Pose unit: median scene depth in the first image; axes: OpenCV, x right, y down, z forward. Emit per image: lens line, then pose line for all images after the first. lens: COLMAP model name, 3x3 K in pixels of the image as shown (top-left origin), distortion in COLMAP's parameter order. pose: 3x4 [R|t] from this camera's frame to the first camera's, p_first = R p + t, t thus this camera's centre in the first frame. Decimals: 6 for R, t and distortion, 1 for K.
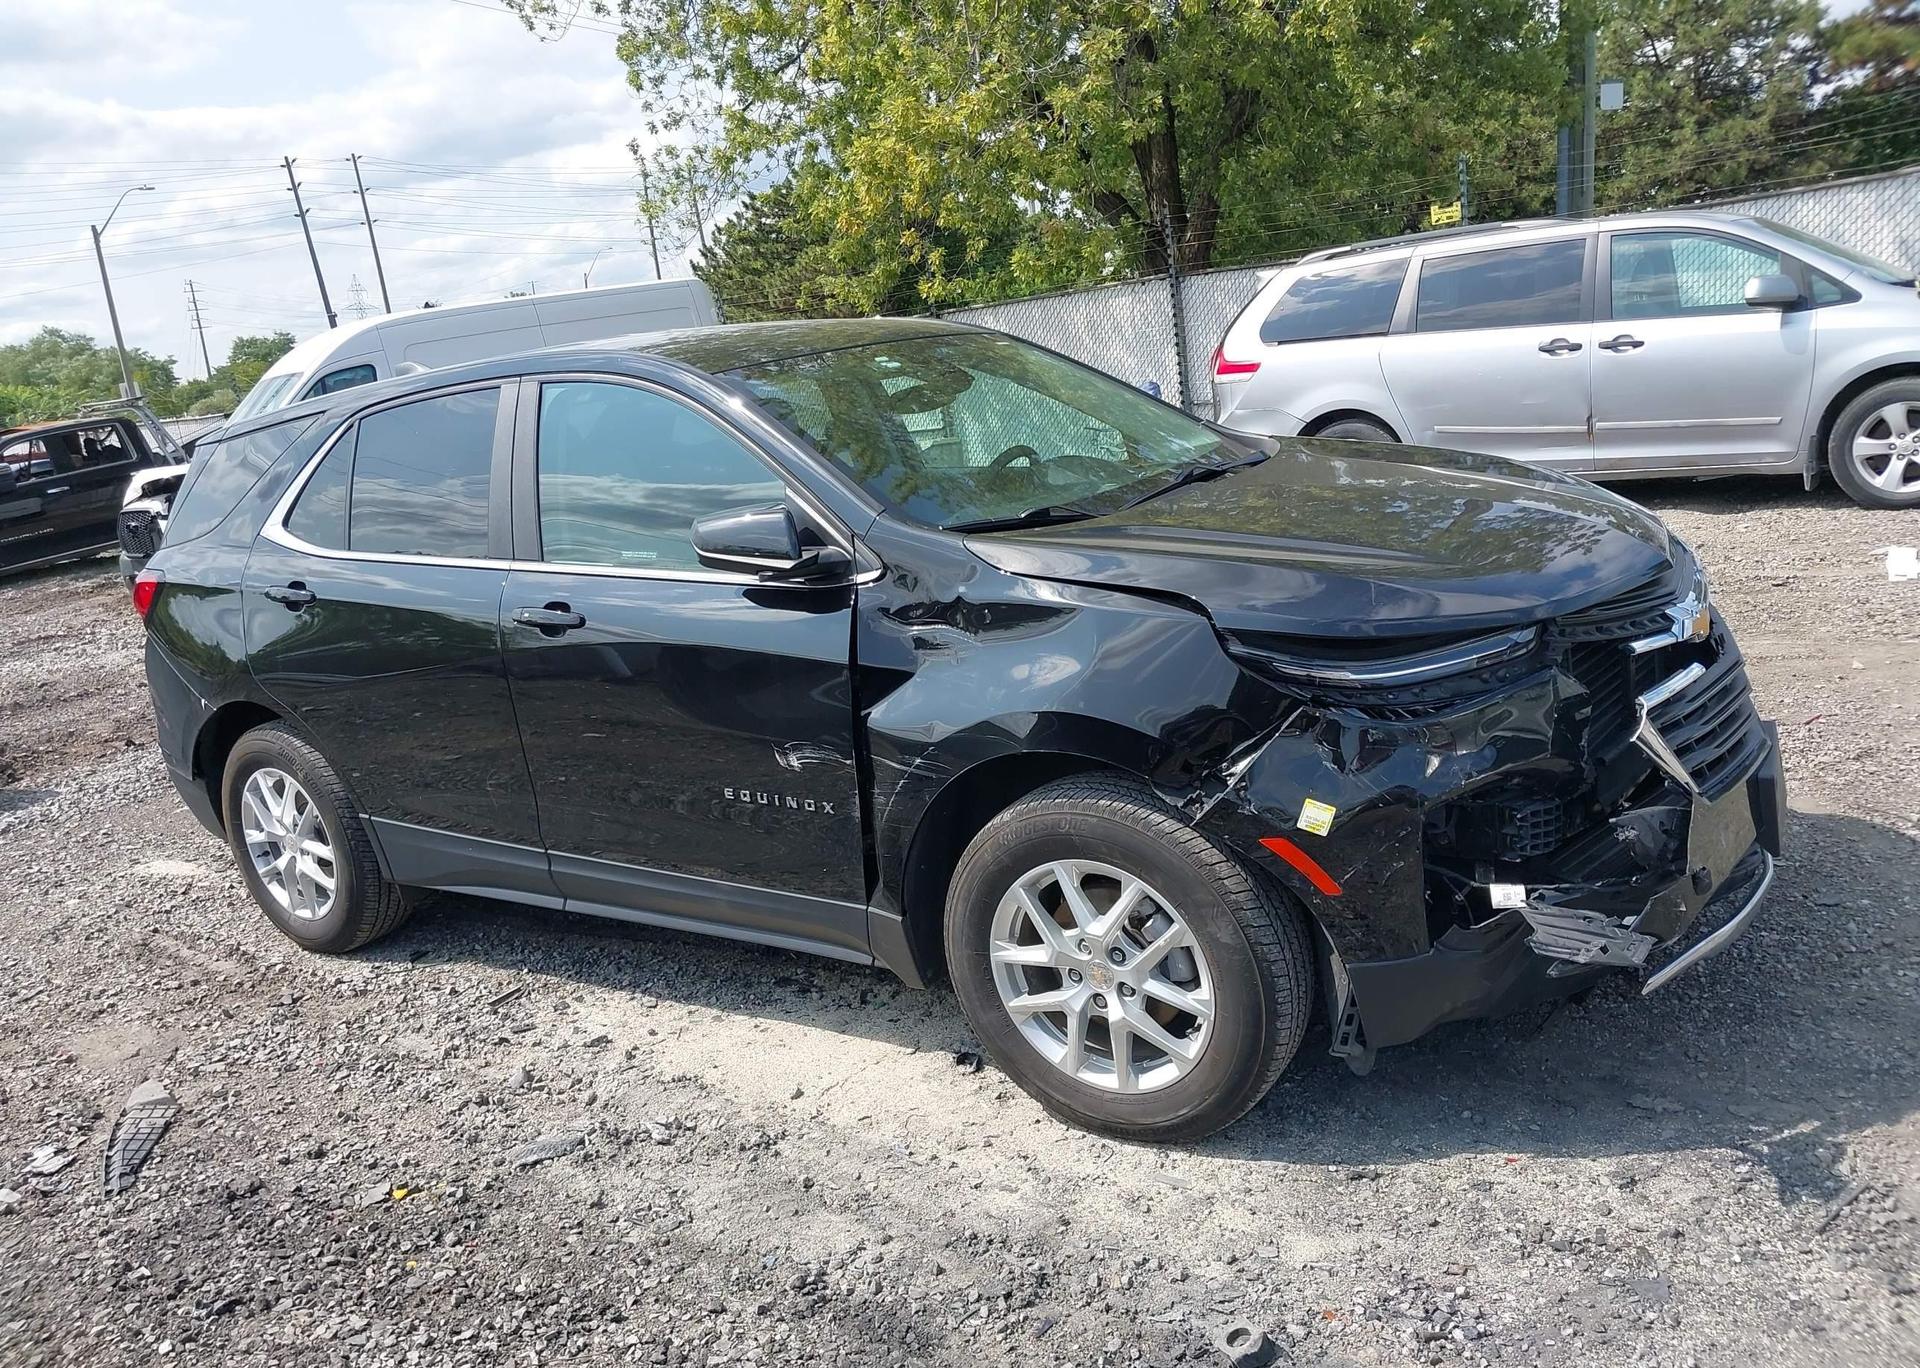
lens RADIAL K [[1486.9, 0, 961.2], [0, 1486.9, 529.1], [0, 0, 1]] dist [0.023859, -0.028223]
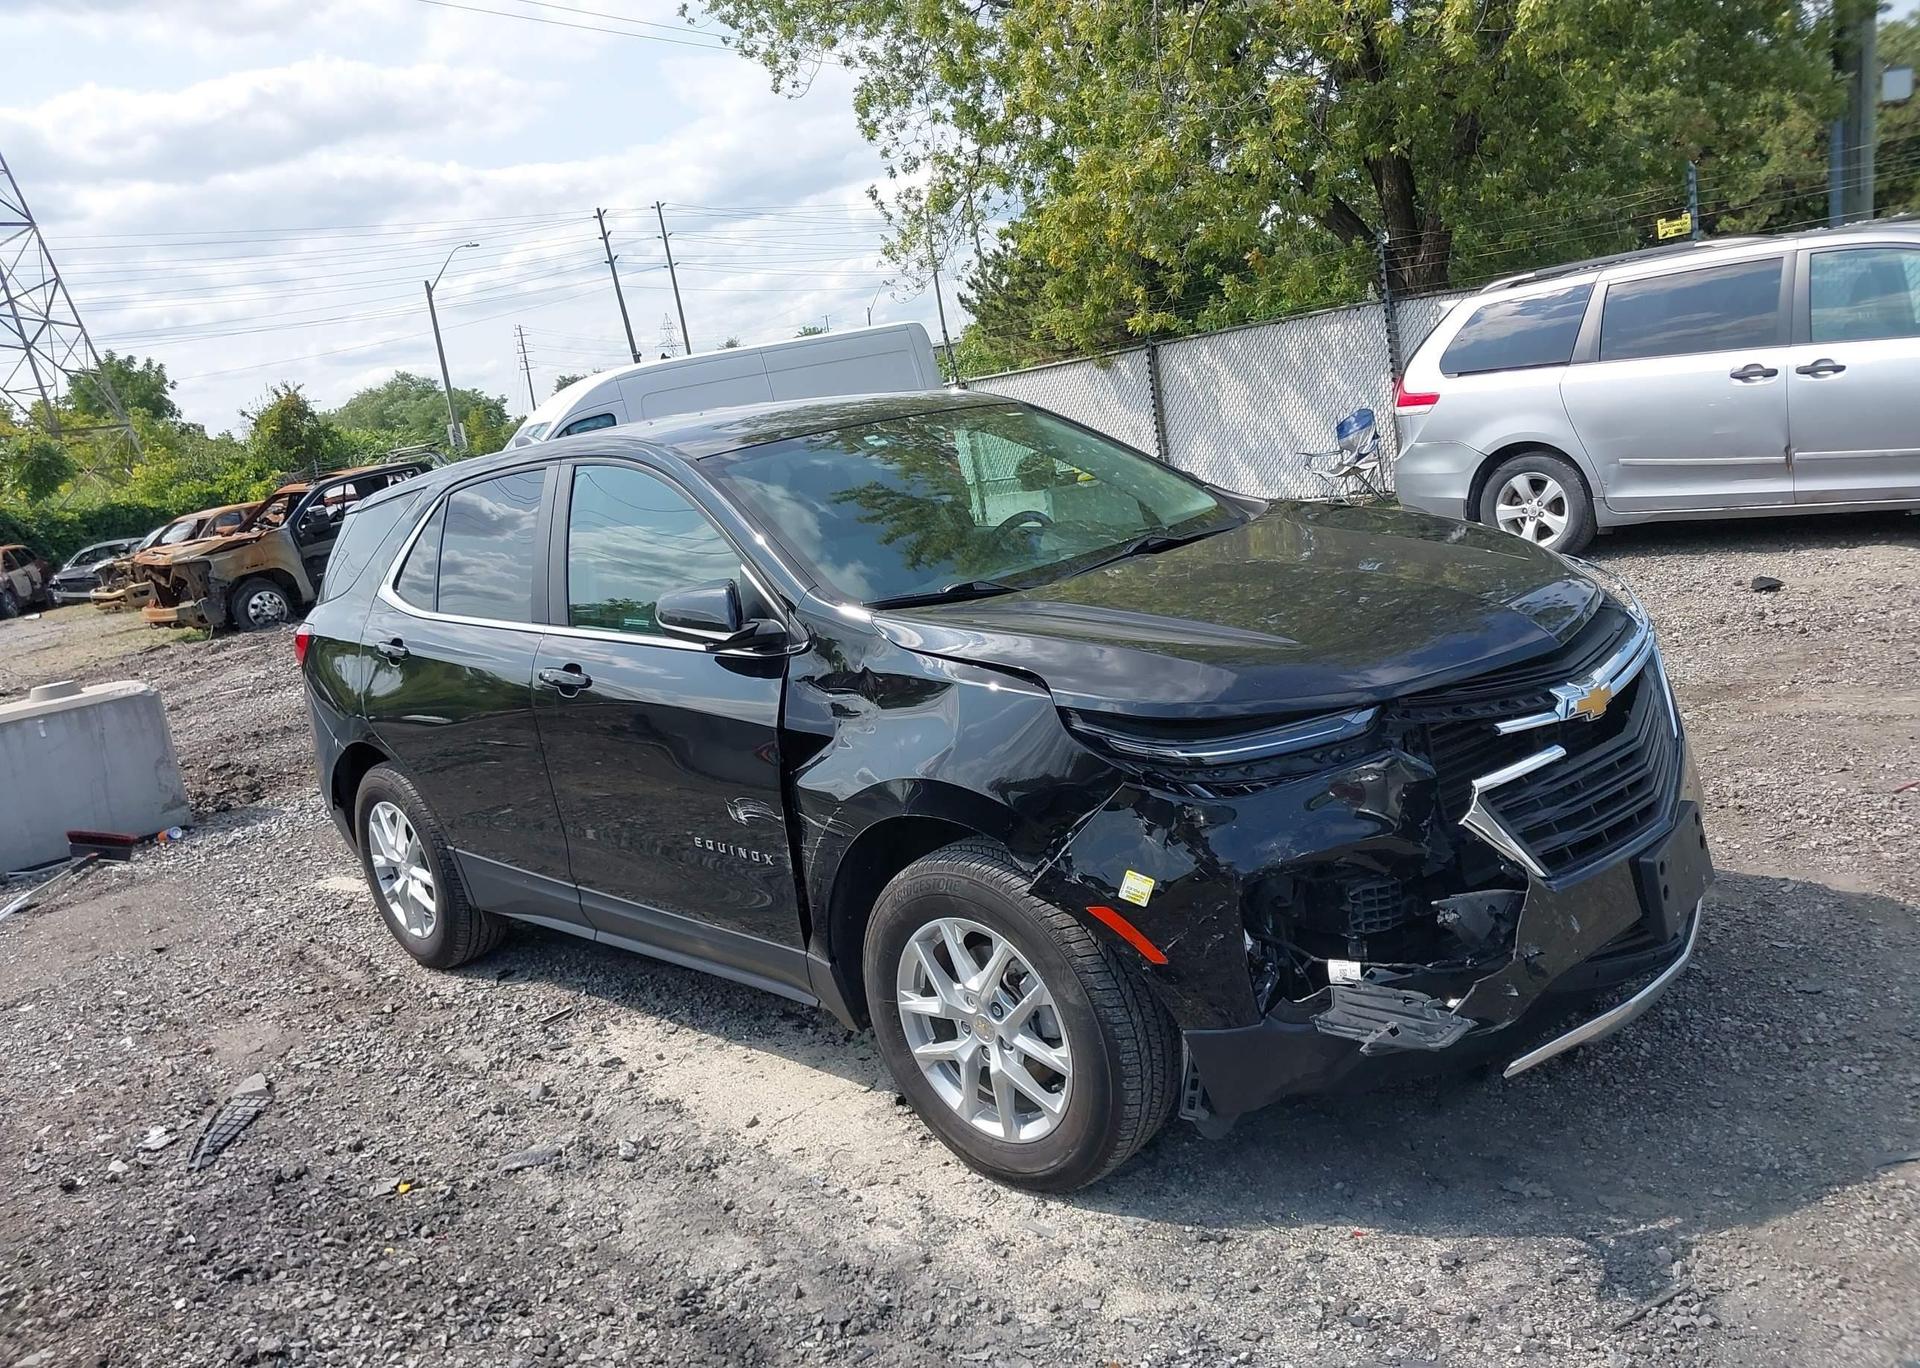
lens RADIAL K [[1486.9, 0, 959.2], [0, 1486.9, 522.4], [0, 0, 1]] dist [0.023859, -0.028223]
pose [[0.982491, -0.010033, -0.186039, 0.236765], [0.006311, 0.999768, -0.020588, -0.033840], [0.186202, 0.019054, 0.982327, -0.046470]]
